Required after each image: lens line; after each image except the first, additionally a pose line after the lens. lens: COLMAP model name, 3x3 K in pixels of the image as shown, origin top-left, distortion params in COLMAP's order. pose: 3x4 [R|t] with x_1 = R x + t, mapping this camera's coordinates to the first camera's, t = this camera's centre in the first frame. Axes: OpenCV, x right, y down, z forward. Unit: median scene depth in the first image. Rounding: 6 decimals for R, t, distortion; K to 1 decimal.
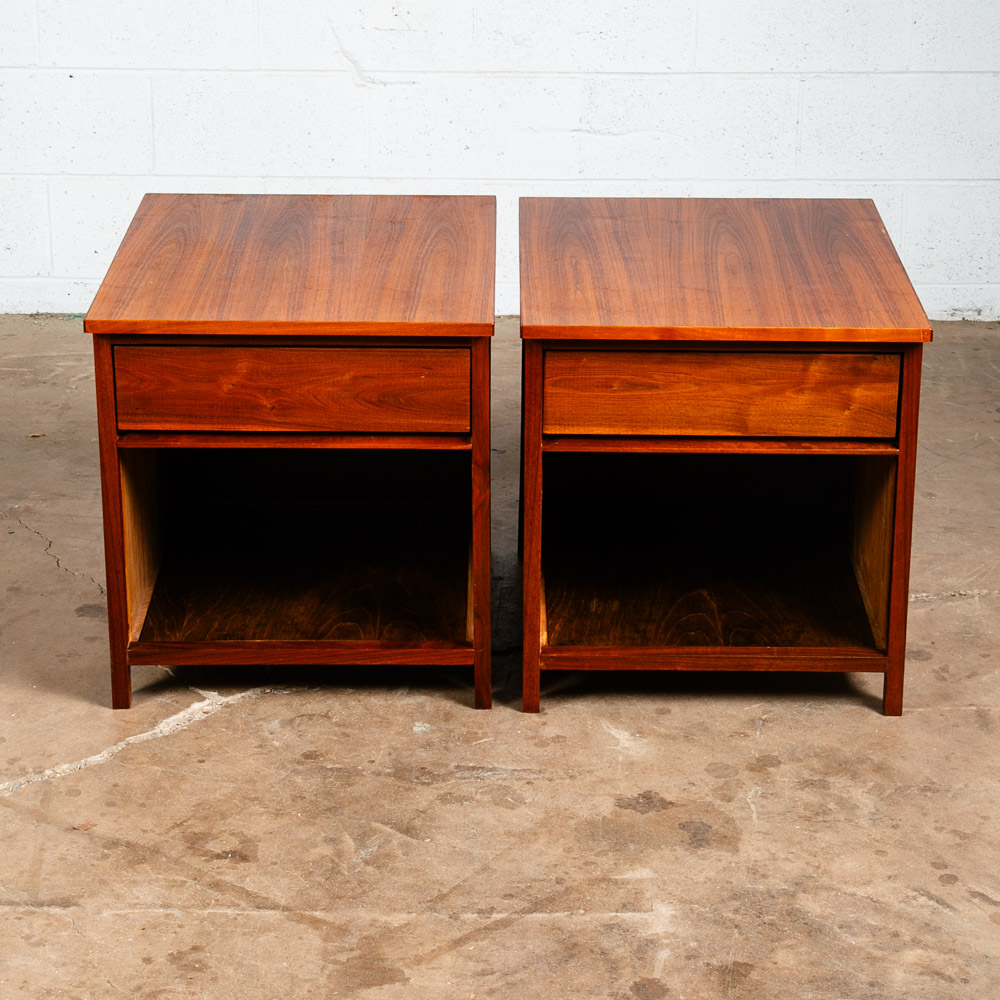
lens RADIAL K [[2636.0, 0, 491.5], [0, 2636.0, 387.3], [0, 0, 1]] dist [0.152351, 0.093638]
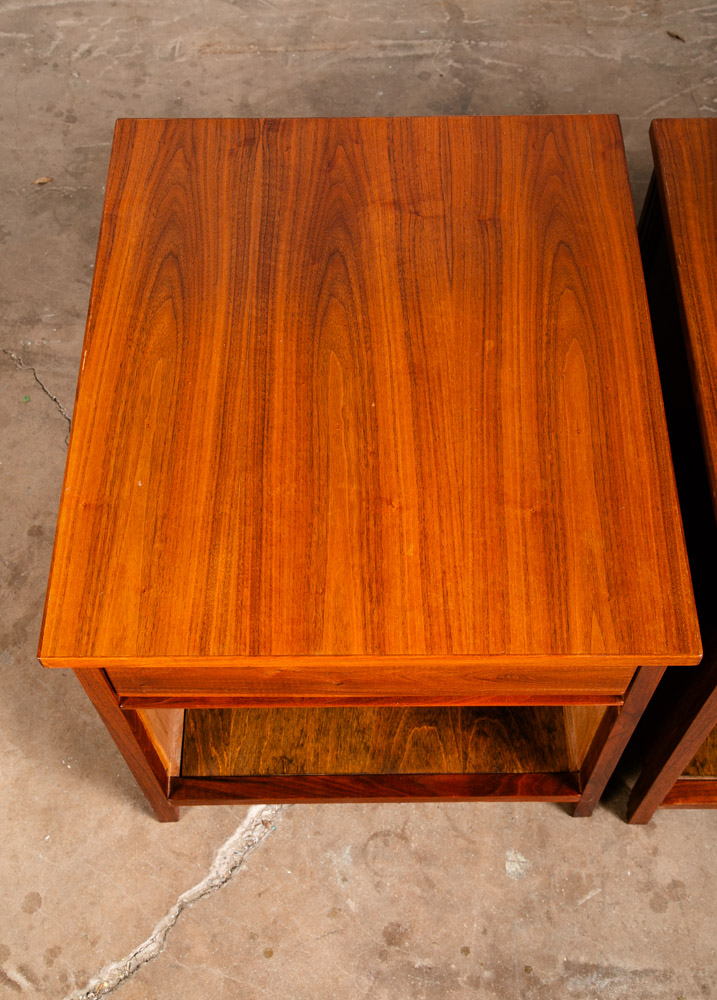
lens RADIAL K [[1231.3, 0, 360.6], [0, 1231.3, 460.6], [0, 0, 1]] dist [0.032519, 0.081972]
pose [[0.999827, -0.015070, -0.010910, -0.071297], [0.018585, 0.781870, 0.623164, -0.231662], [-0.000861, -0.623259, 0.782015, 0.768433]]
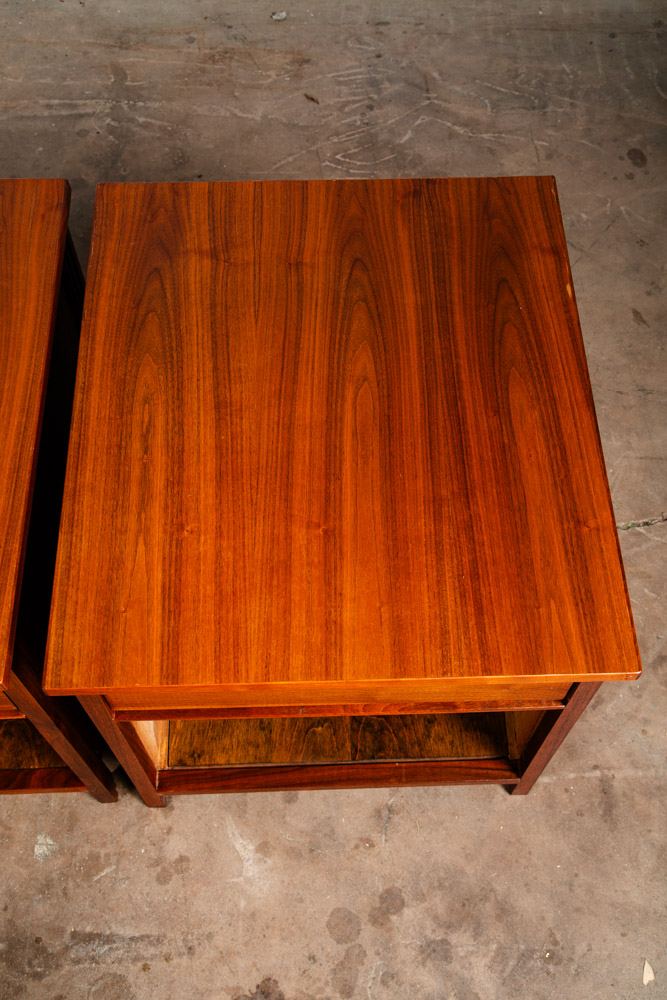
lens RADIAL K [[1056.3, 0, 333.5], [0, 1056.3, 500.0], [0, 0, 1]] dist [0.031209, 0.051746]
pose [[0.999372, -0.029413, 0.019772, 0.078013], [0.009243, 0.754893, 0.655783, -0.229039], [-0.034214, -0.655188, 0.754690, 0.786345]]
